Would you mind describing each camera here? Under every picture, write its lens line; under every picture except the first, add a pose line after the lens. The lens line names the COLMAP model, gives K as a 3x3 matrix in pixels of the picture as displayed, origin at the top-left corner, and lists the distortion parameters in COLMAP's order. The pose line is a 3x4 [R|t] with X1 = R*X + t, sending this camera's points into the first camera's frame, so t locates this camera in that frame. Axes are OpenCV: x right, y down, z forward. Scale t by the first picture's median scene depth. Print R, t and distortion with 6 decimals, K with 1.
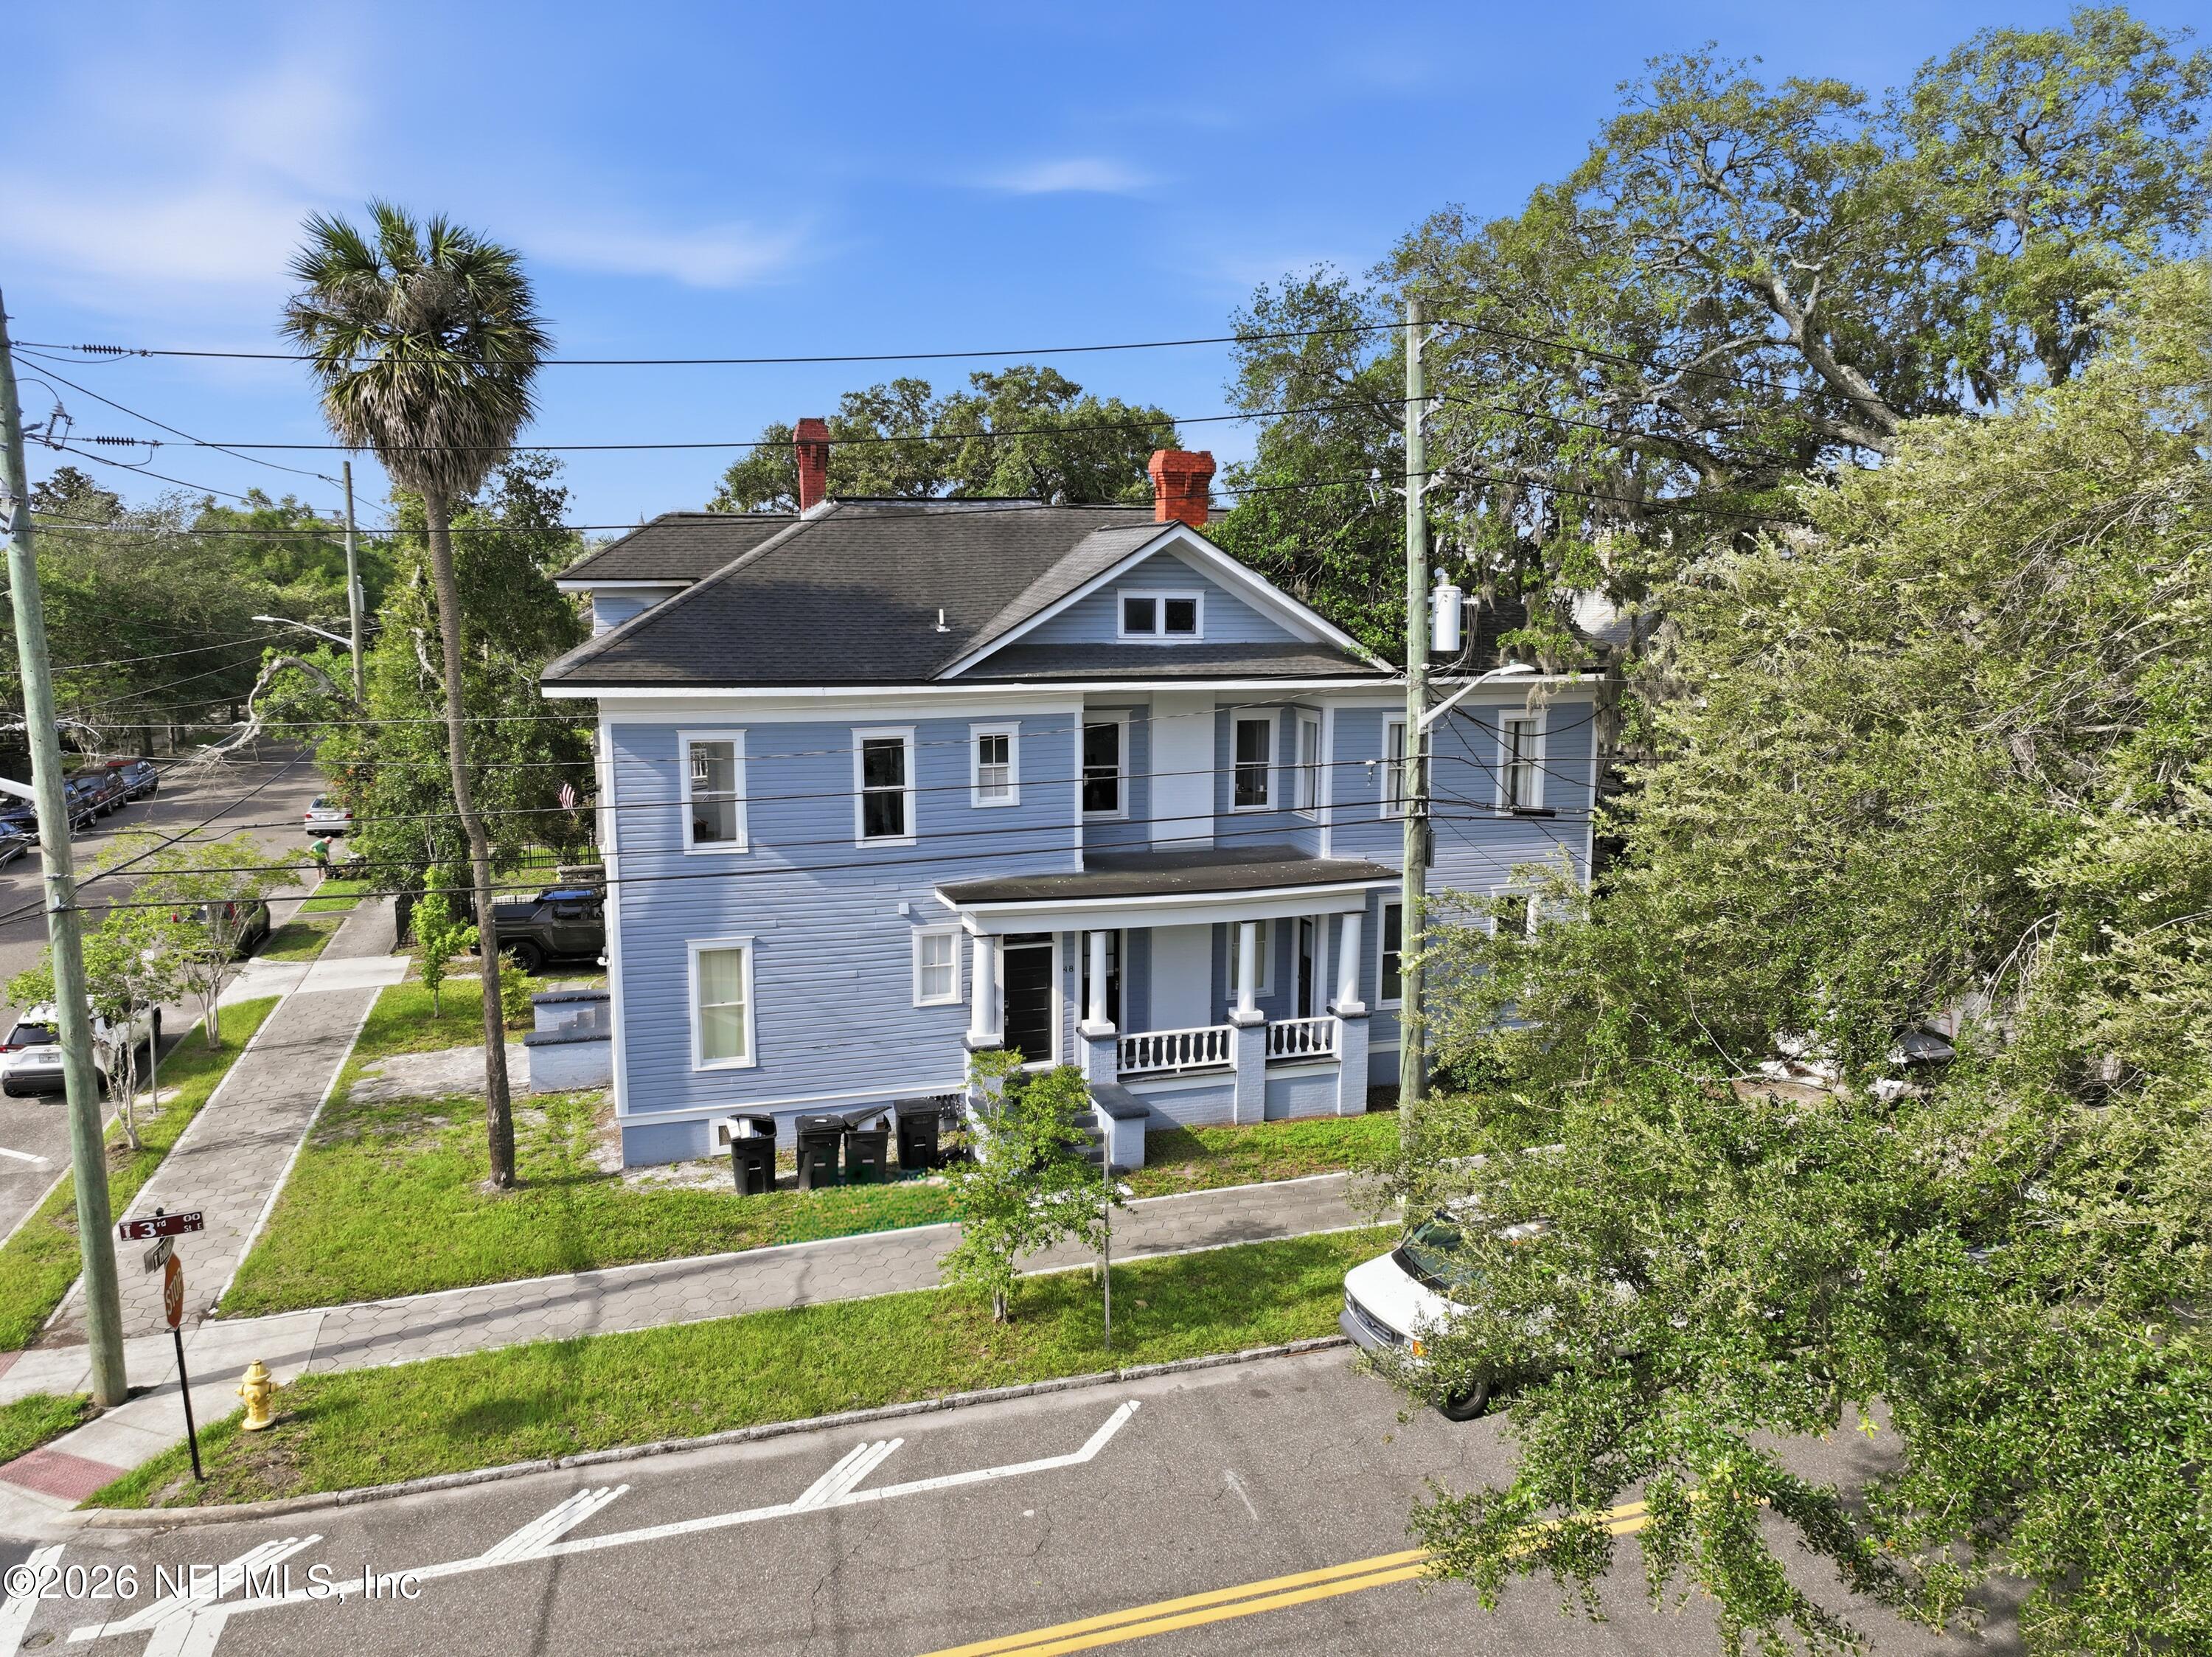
lens RADIAL K [[1557.0, 0, 1106.0], [0, 1557.0, 828.5], [0, 0, 1]] dist [-0.000608, 0.015722]
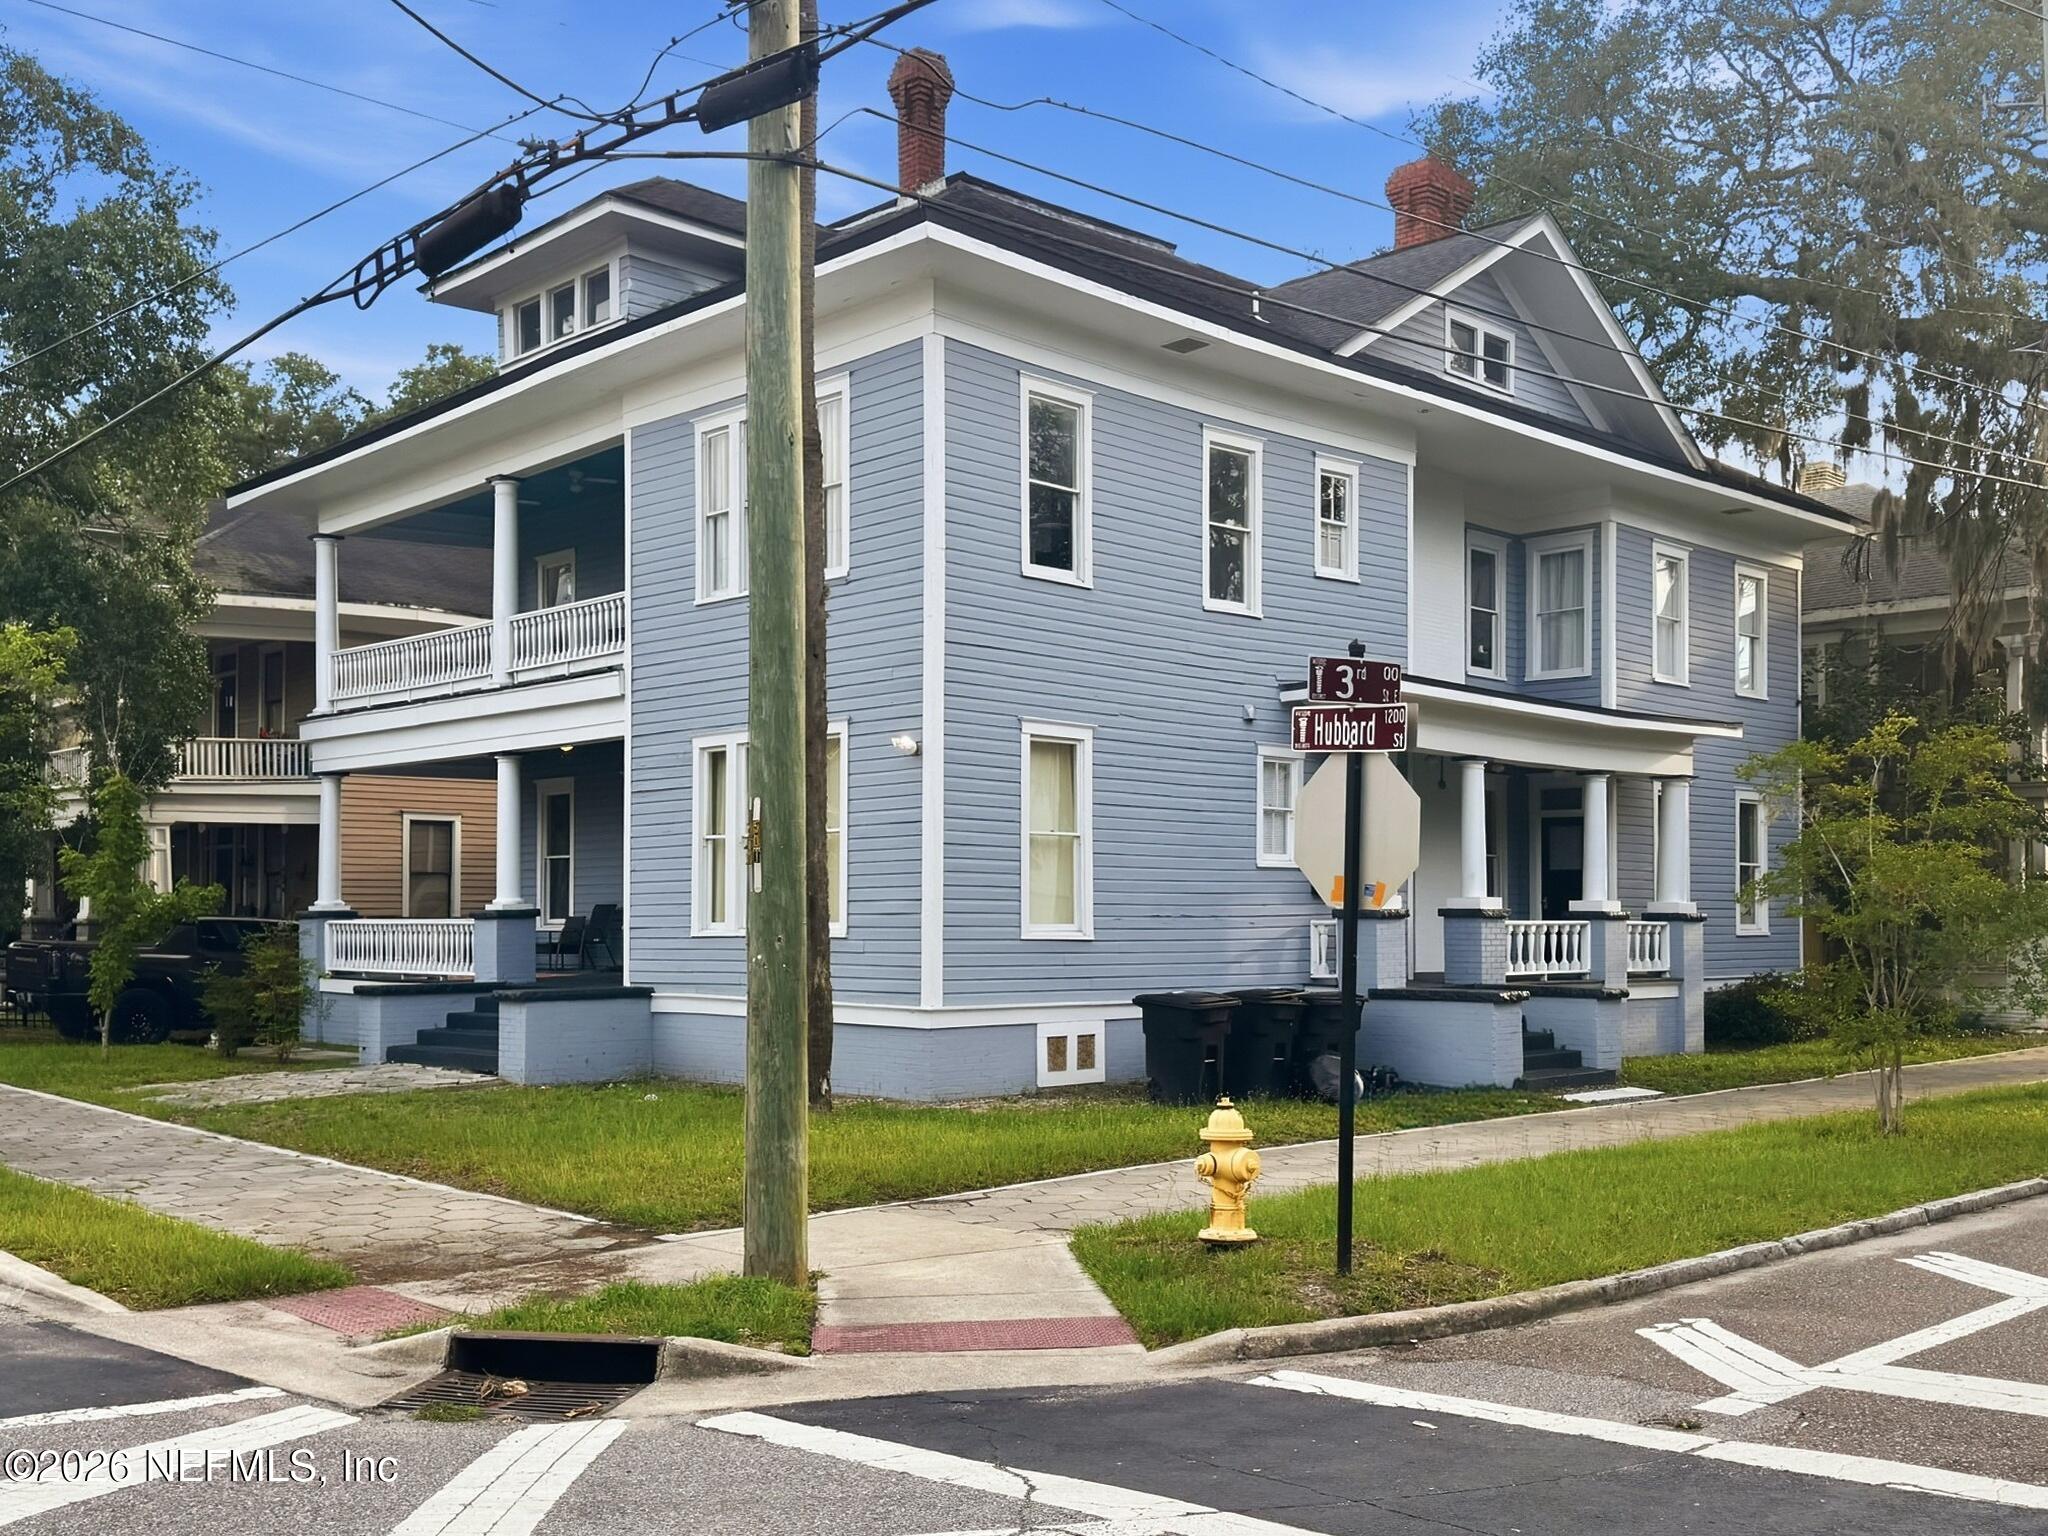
lens RADIAL K [[1984.4, 0, 1033.8], [0, 1984.4, 837.8], [0, 0, 1]] dist [0.142968, -0.266062]
pose [[0.892757, 0.017714, 0.450190, -0.599804], [0.066590, 0.983064, -0.170734, 0.245776], [-0.445590, 0.182403, 0.876458, 0.316052]]
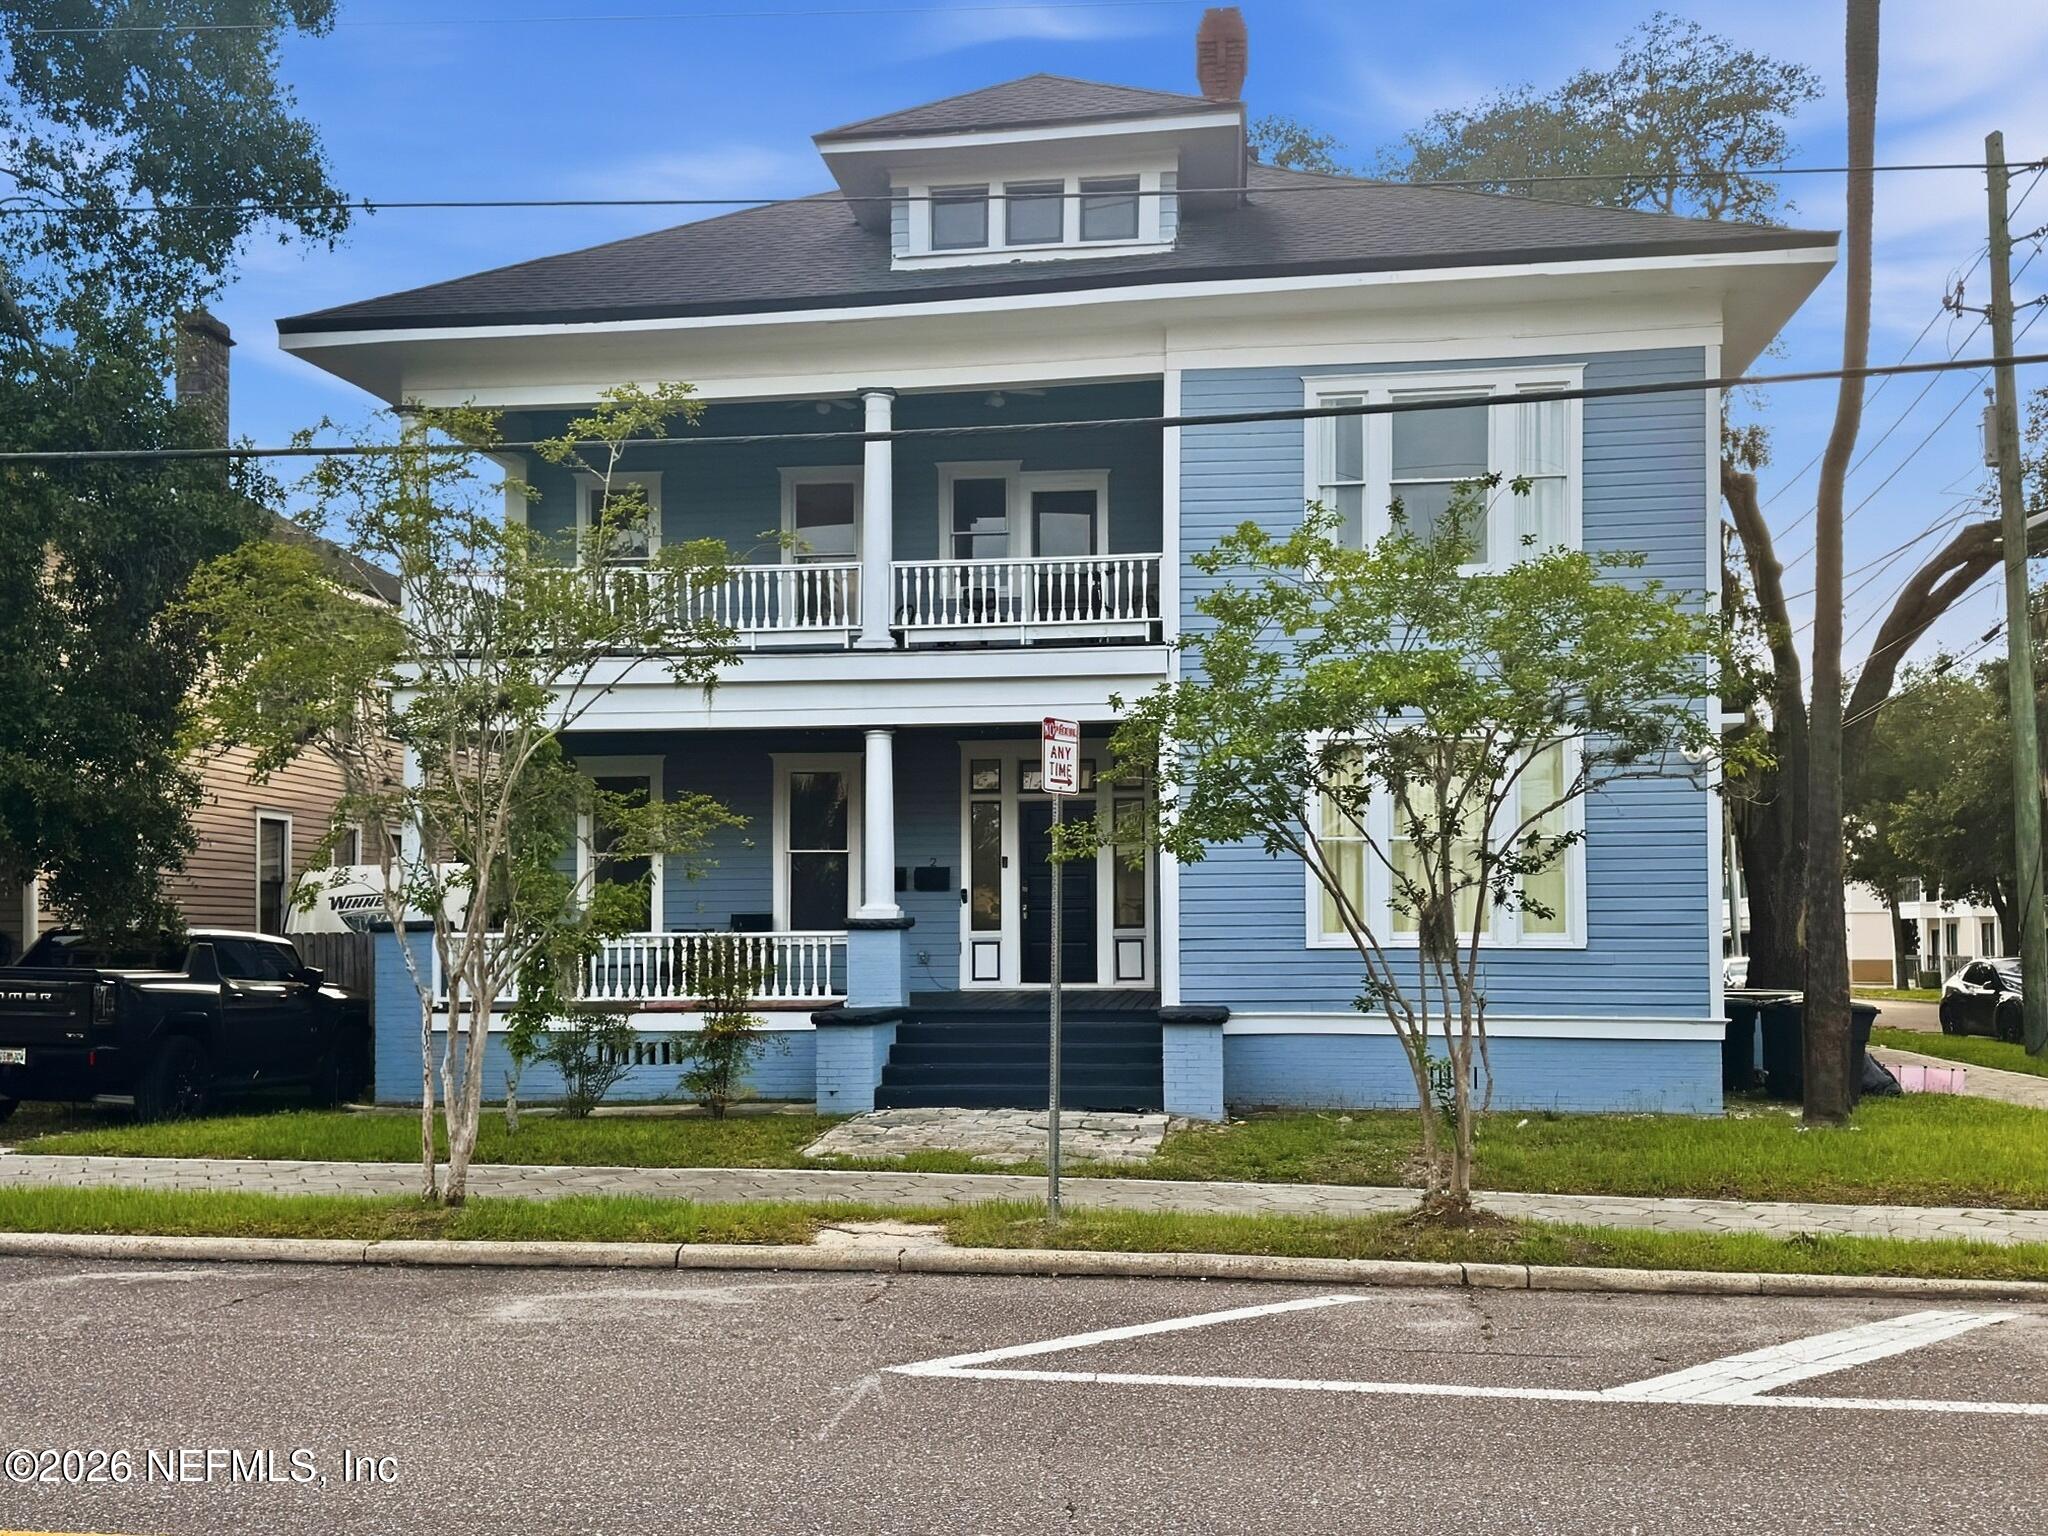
lens RADIAL K [[2000.5, 0, 1012.4], [0, 2000.5, 874.7], [0, 0, 1]] dist [0.133813, -0.229530]
pose [[0.418846, 0.020925, 0.907816, -1.086443], [0.137921, 0.986670, -0.086376, 0.157589], [-0.897522, 0.161386, 0.410376, 0.899038]]
